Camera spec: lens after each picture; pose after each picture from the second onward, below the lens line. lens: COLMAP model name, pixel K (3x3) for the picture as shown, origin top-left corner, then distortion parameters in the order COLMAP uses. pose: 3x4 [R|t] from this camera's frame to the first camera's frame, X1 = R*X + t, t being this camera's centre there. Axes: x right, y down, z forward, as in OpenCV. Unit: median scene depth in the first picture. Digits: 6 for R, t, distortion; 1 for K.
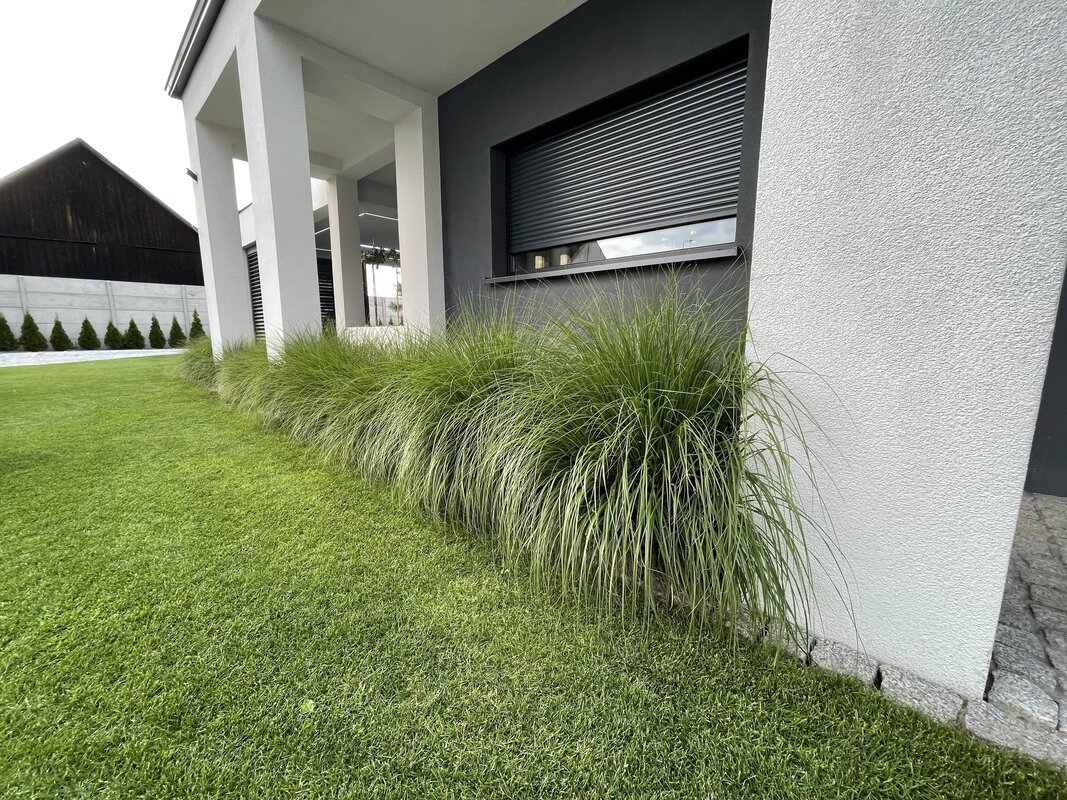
lens RADIAL K [[429.7, 0, 530.9], [0, 429.7, 399.7], [0, 0, 1]] dist [0.000308, 0.000336]
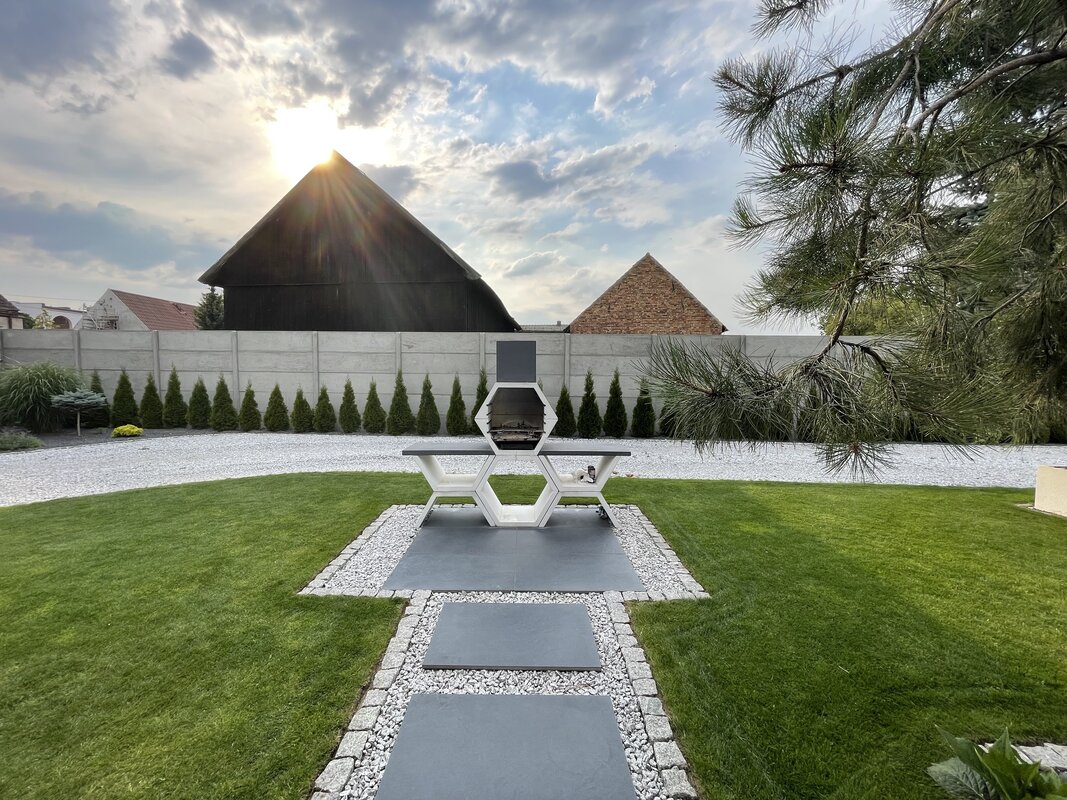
lens RADIAL K [[429.7, 0, 530.9], [0, 429.7, 399.7], [0, 0, 1]] dist [0.000308, 0.000336]
pose [[0.681686, 0.058652, -0.729290, -0.242206], [-0.127156, 0.991110, -0.039148, -0.187807], [0.720510, 0.119421, 0.683084, 0.803815]]
